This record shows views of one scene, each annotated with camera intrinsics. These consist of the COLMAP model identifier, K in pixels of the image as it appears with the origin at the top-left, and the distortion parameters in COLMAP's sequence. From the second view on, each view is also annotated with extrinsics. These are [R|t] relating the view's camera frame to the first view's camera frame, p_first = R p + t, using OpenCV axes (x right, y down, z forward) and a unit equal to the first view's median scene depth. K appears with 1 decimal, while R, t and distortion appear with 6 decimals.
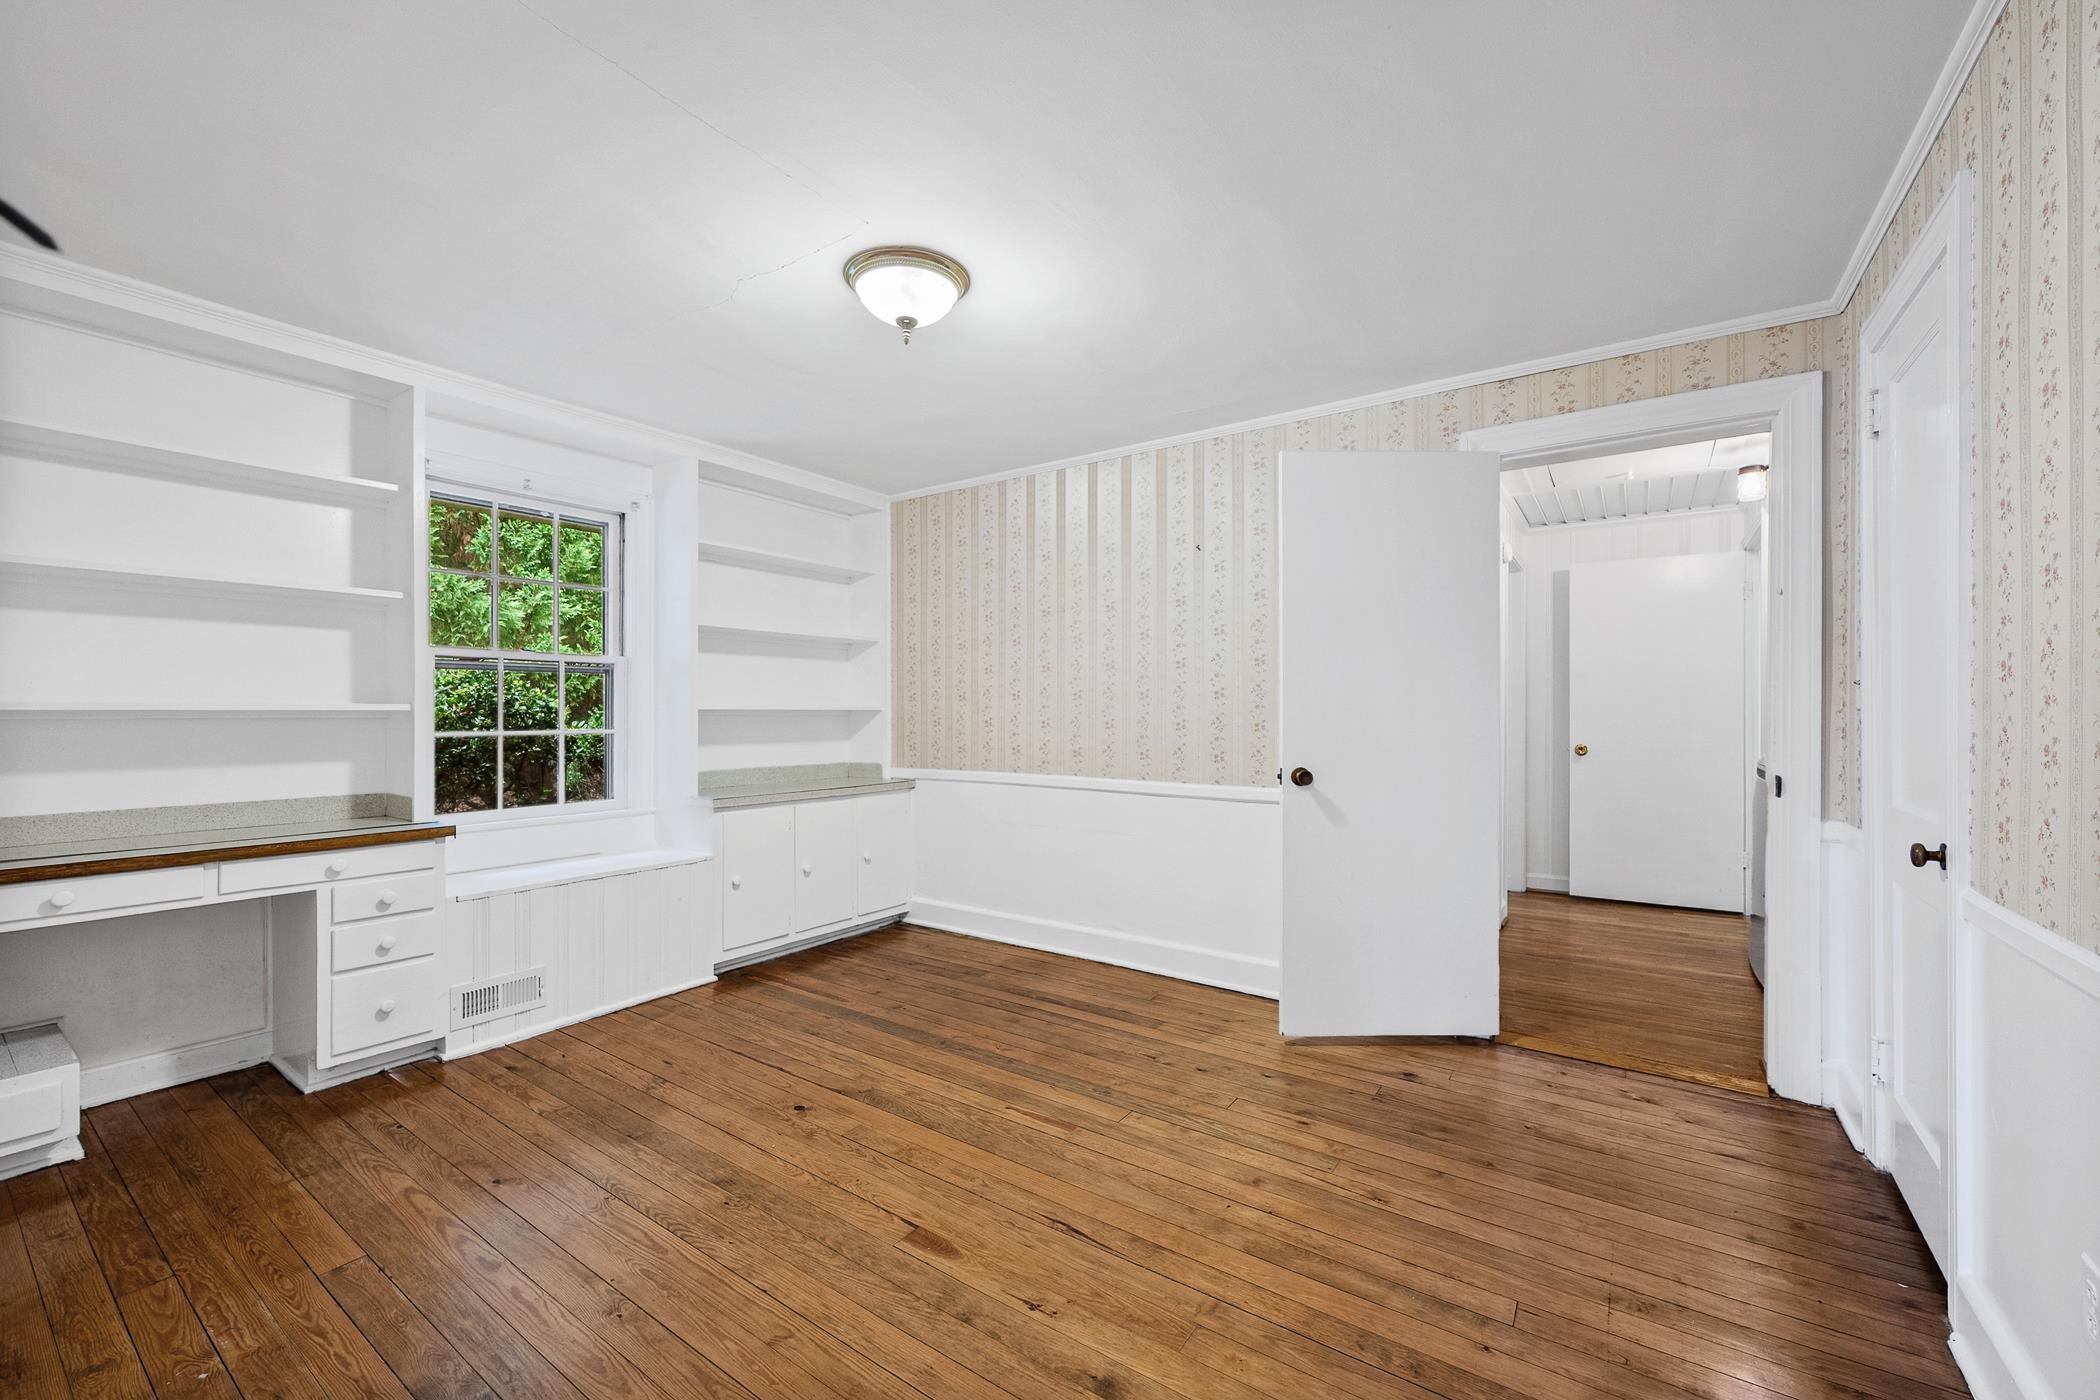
lens RADIAL K [[844.2, 0, 1042.5], [0, 844.2, 706.1], [0, 0, 1]] dist [-0.000243, -0.000239]
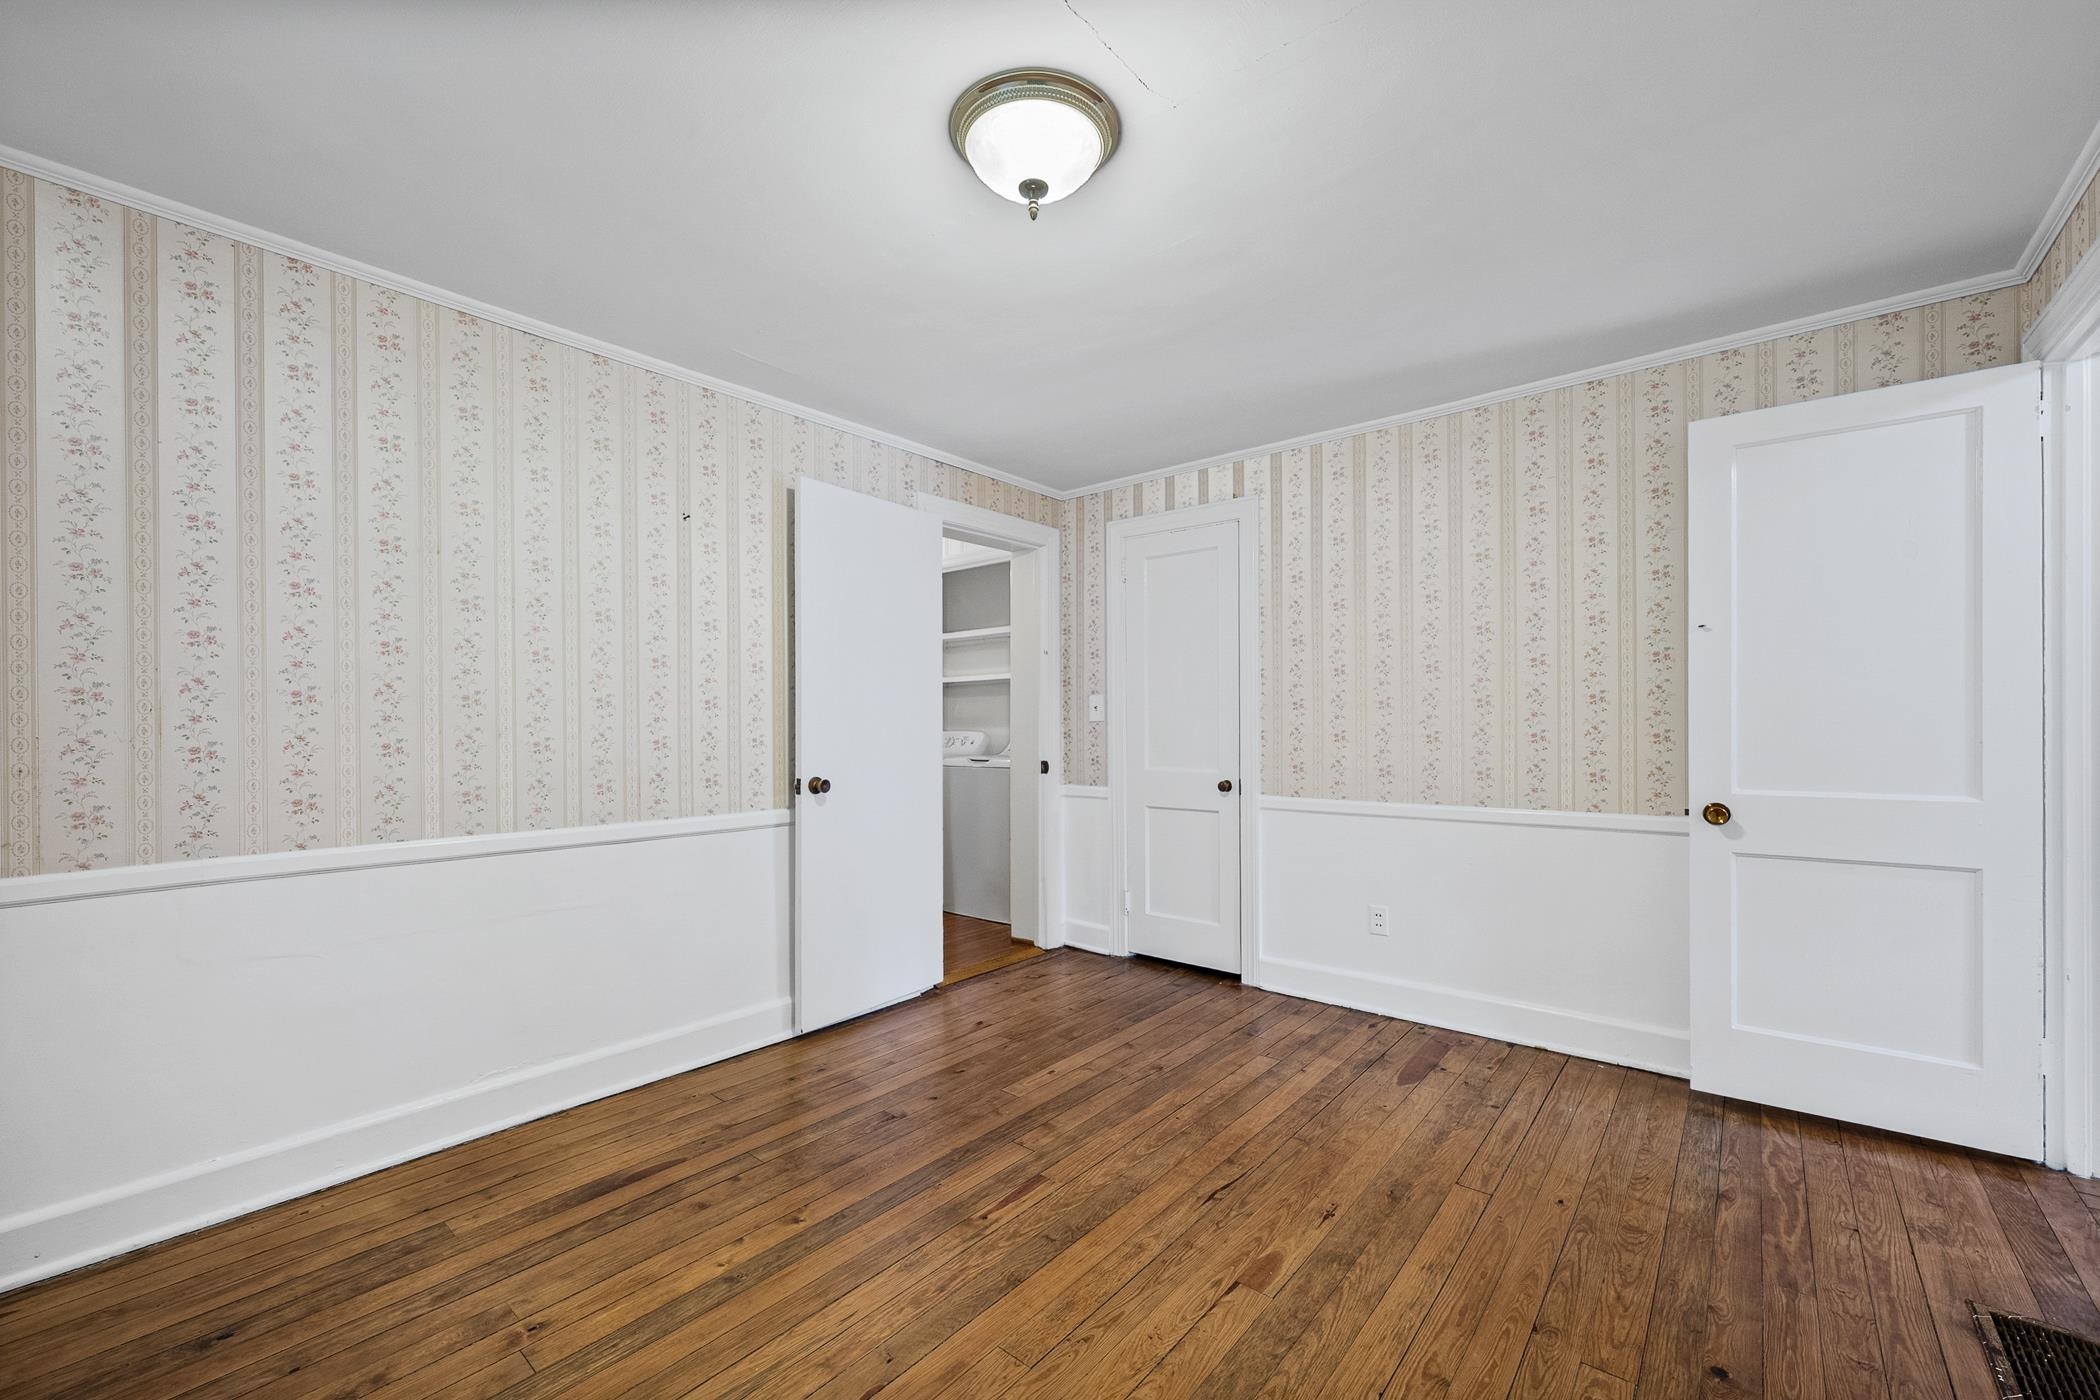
lens RADIAL K [[865.3, 0, 1028.5], [0, 865.3, 725.5], [0, 0, 1]] dist [-0.000644, -0.000269]
pose [[0.076537, -0.002029, 0.997065, -0.843937], [-0.001378, 0.999997, 0.002141, 0.006293], [-0.997066, -0.001537, 0.076534, 0.882563]]
